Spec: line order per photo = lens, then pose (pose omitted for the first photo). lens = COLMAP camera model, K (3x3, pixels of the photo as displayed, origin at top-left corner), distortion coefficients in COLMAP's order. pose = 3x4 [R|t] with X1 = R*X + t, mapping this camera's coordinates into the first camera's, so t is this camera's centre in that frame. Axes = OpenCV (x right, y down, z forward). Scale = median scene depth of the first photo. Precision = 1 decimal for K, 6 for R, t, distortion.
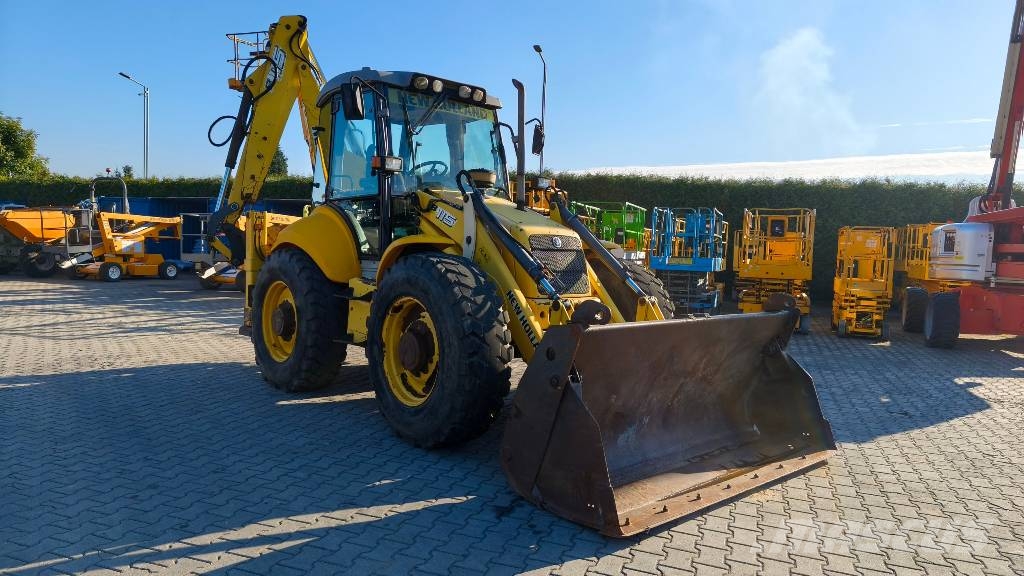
lens RADIAL K [[667.1, 0, 508.4], [0, 667.1, 287.6], [0, 0, 1]] dist [0.056248, -0.035878]
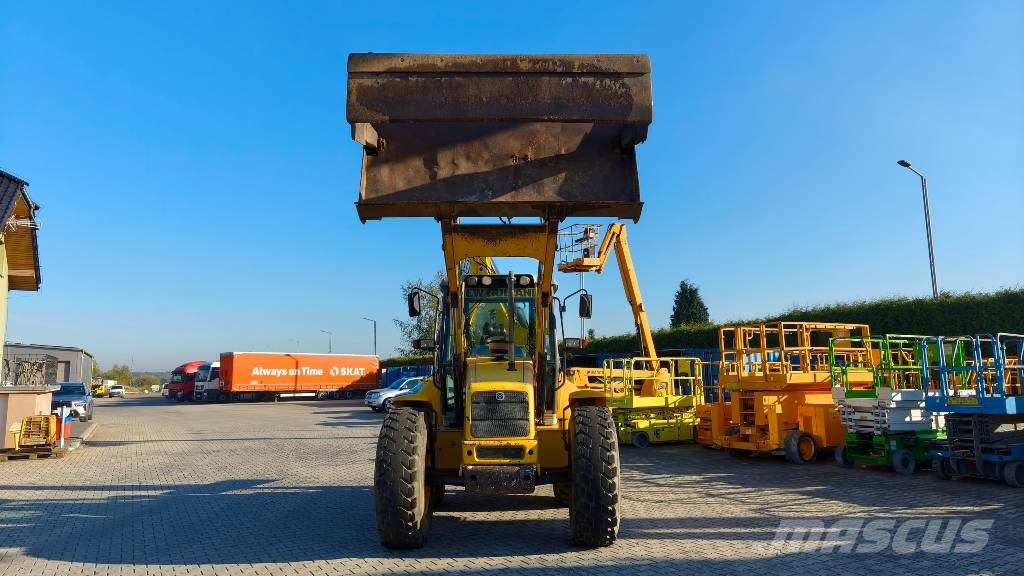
lens RADIAL K [[667.1, 0, 512.8], [0, 667.1, 296.8], [0, 0, 1]] dist [0.056248, -0.035878]
pose [[0.764861, -0.125386, -0.631875, 0.432046], [-0.001865, 0.980440, -0.196812, -0.000836], [0.644193, 0.151712, 0.749666, 0.012527]]
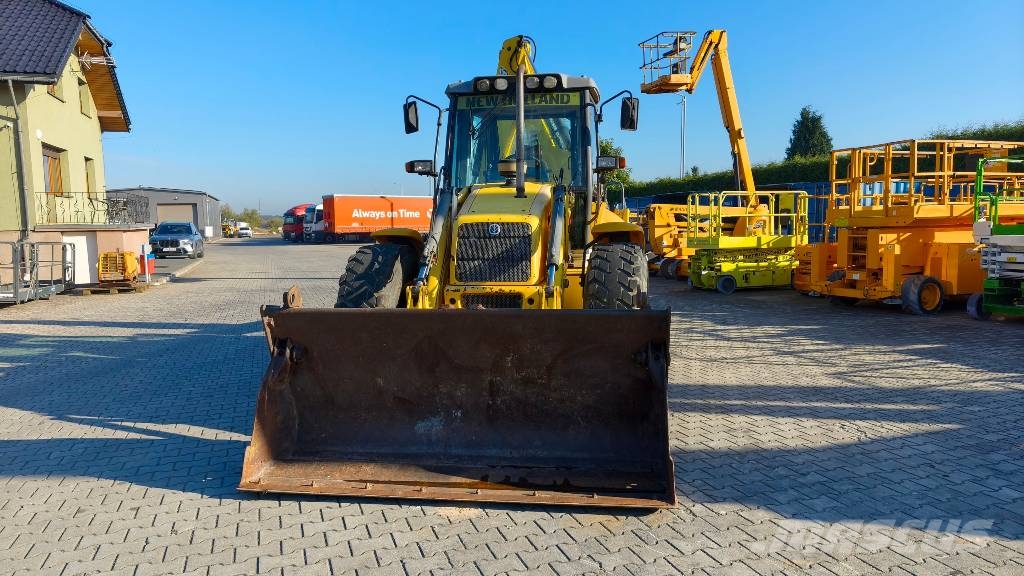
lens RADIAL K [[667.1, 0, 509.1], [0, 667.1, 286.0], [0, 0, 1]] dist [0.056248, -0.035878]
pose [[0.651689, 0.022995, -0.758138, 0.390610], [-0.011542, 0.999725, 0.020401, -0.002073], [0.758399, -0.004545, 0.651775, 0.174349]]
